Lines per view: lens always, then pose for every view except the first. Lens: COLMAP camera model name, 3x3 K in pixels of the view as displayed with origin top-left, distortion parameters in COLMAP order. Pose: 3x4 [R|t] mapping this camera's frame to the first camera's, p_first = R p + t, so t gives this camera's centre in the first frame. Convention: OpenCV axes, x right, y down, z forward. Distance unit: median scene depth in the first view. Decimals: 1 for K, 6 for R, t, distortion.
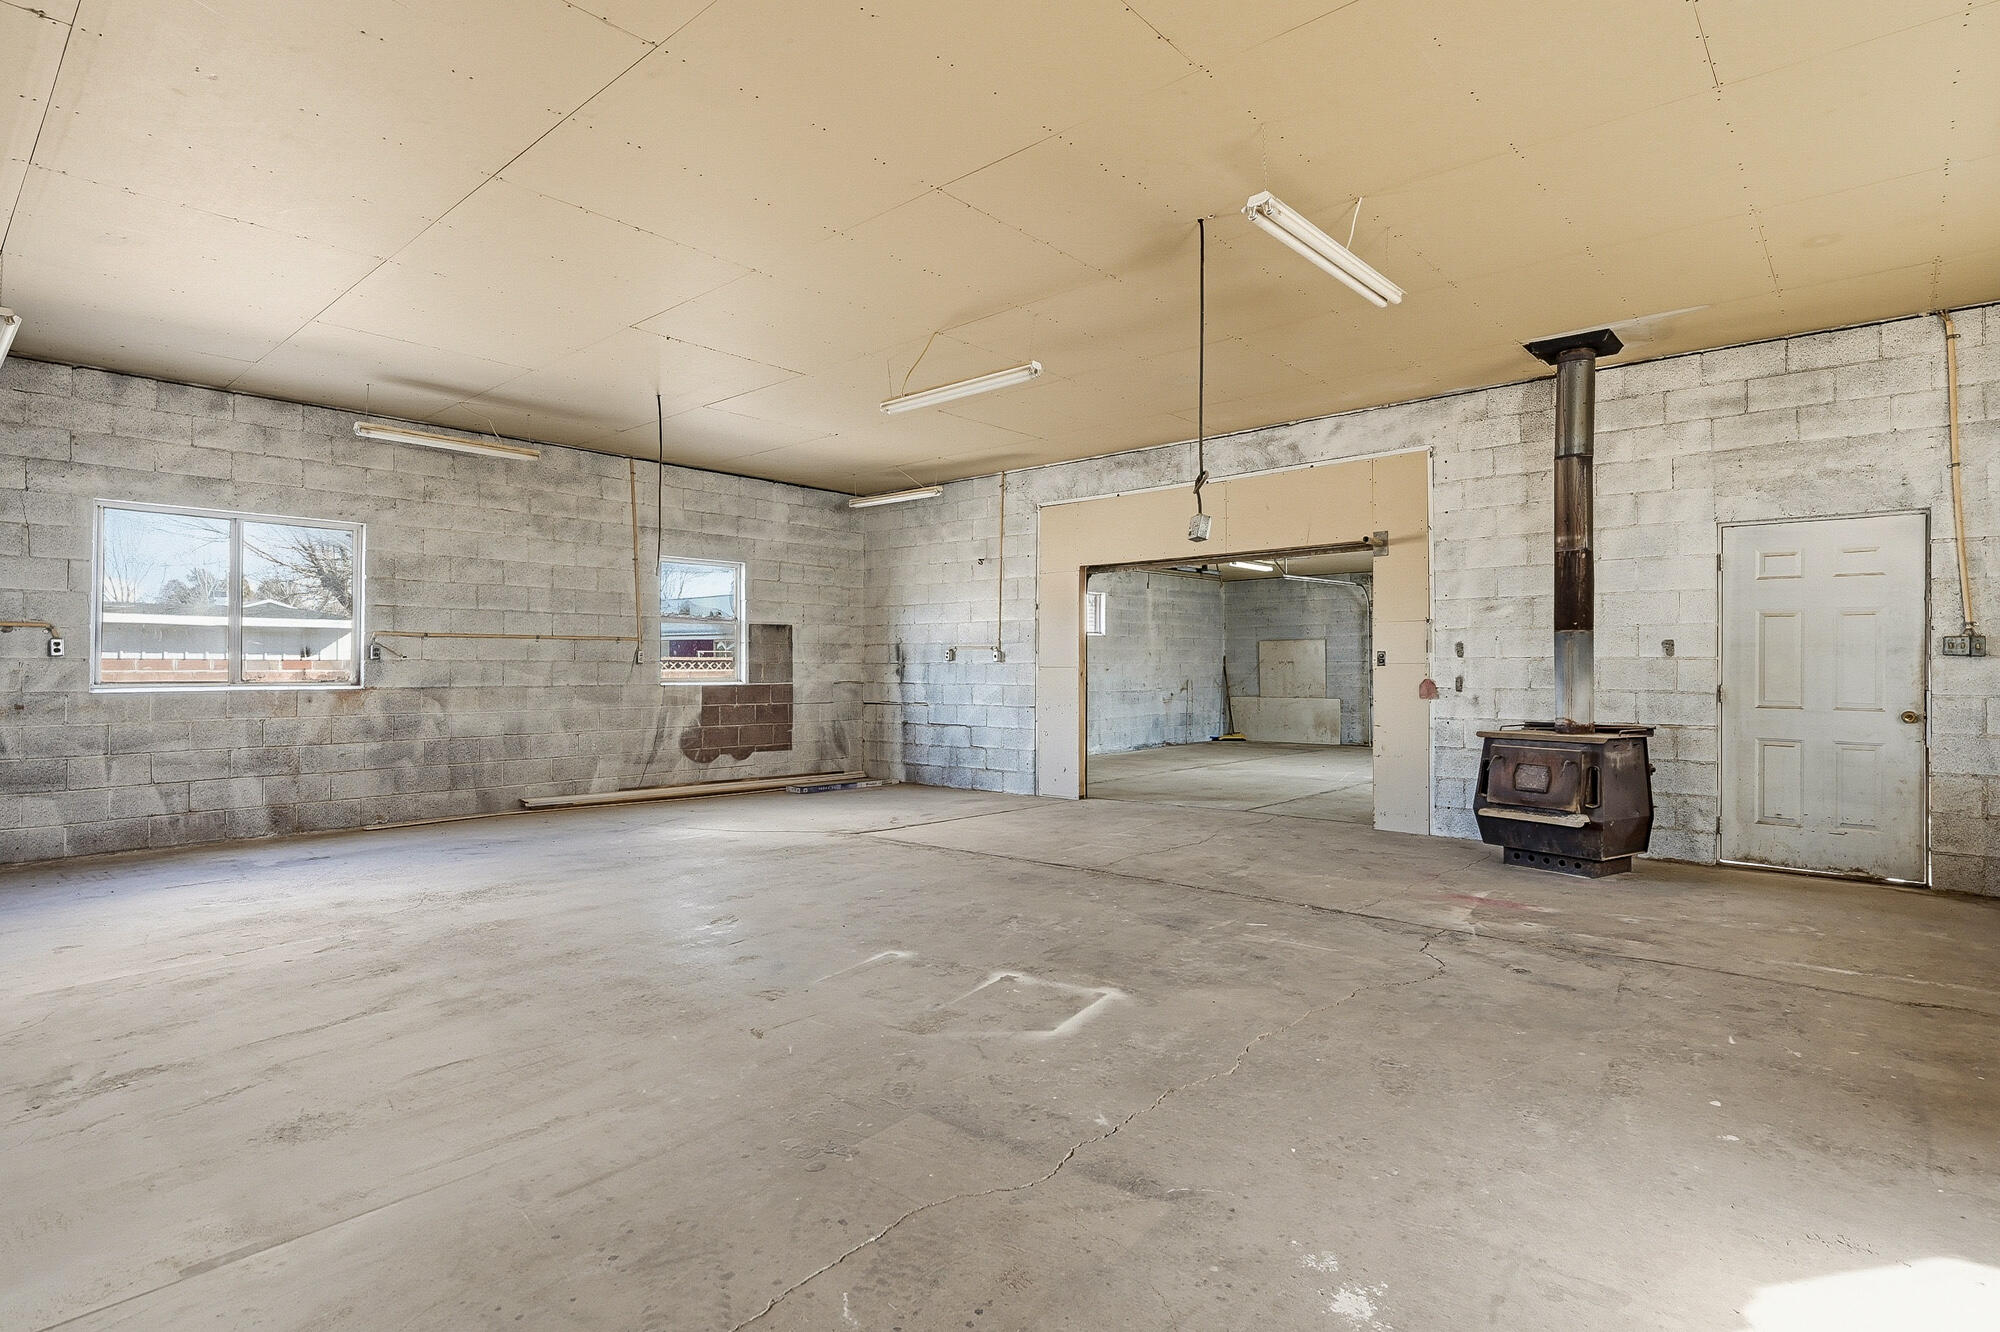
lens RADIAL K [[1011.7, 0, 1000.0], [0, 1011.7, 666.0], [0, 0, 1]] dist [0.000043, 0.000004]
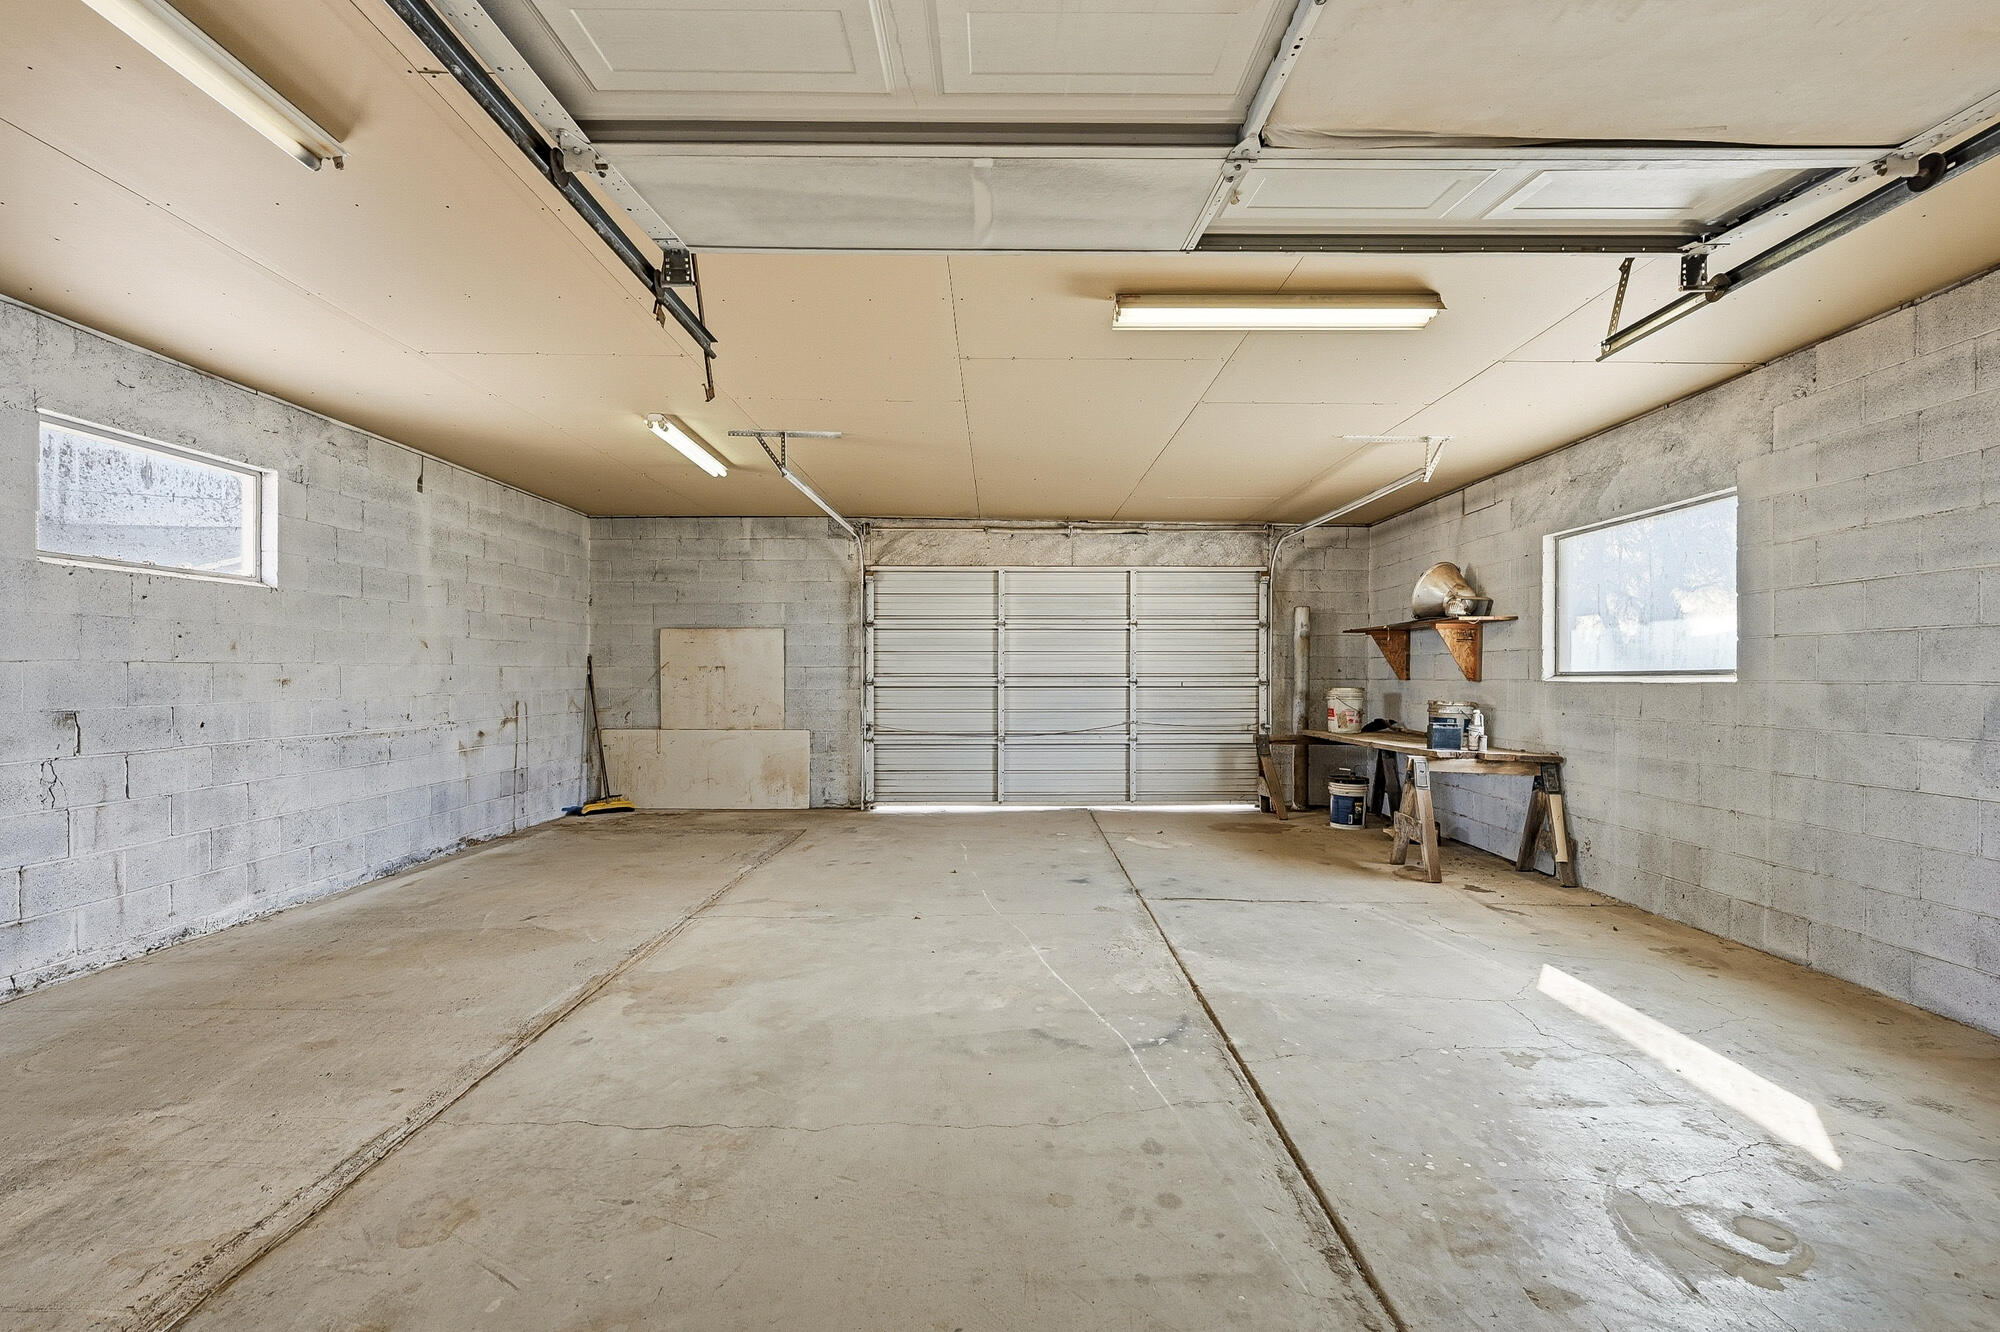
lens RADIAL K [[855.8, 0, 1001.9], [0, 855.8, 673.3], [0, 0, 1]] dist [0.000072, 0.000068]
pose [[0.741918, 0.004250, 0.670477, 0.083406], [-0.005502, 0.999985, -0.000250, -0.001104], [-0.670468, -0.003504, 0.741930, 0.545970]]
